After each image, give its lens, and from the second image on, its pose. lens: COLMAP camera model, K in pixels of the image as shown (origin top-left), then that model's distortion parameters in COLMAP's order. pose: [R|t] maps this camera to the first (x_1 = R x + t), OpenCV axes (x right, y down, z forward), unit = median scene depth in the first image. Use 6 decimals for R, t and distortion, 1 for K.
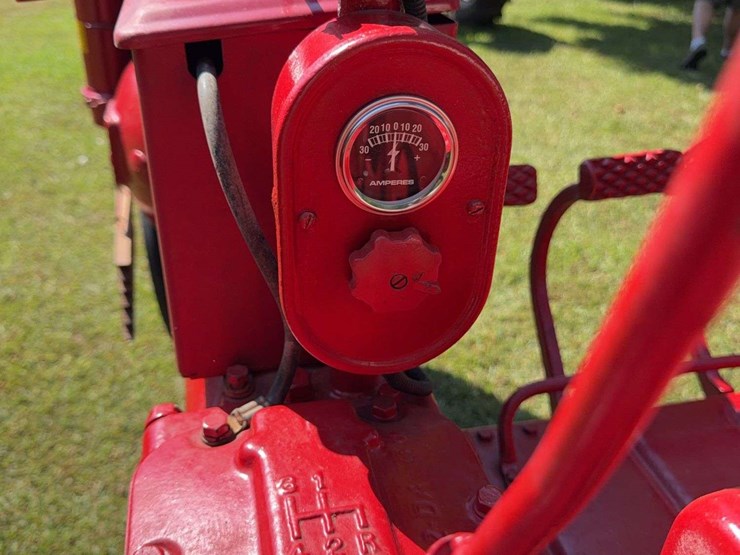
lens RADIAL K [[707.9, 0, 370.0], [0, 707.9, 277.5], [0, 0, 1]] dist [0.008884, -0.048777]
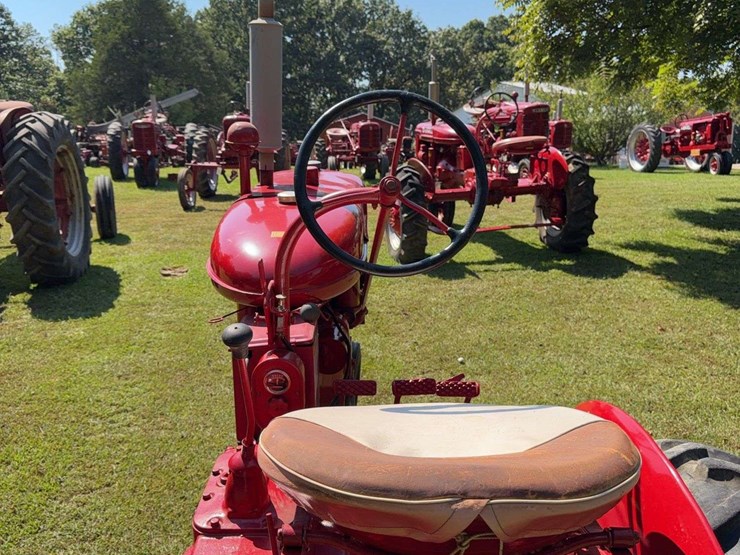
lens RADIAL K [[707.9, 0, 370.0], [0, 707.9, 277.5], [0, 0, 1]] dist [0.008884, -0.048777]
pose [[0.973829, 0.028581, -0.225479, 0.144102], [-0.085294, 0.965511, -0.245993, 0.022335], [0.210671, 0.258787, 0.942681, -0.294975]]
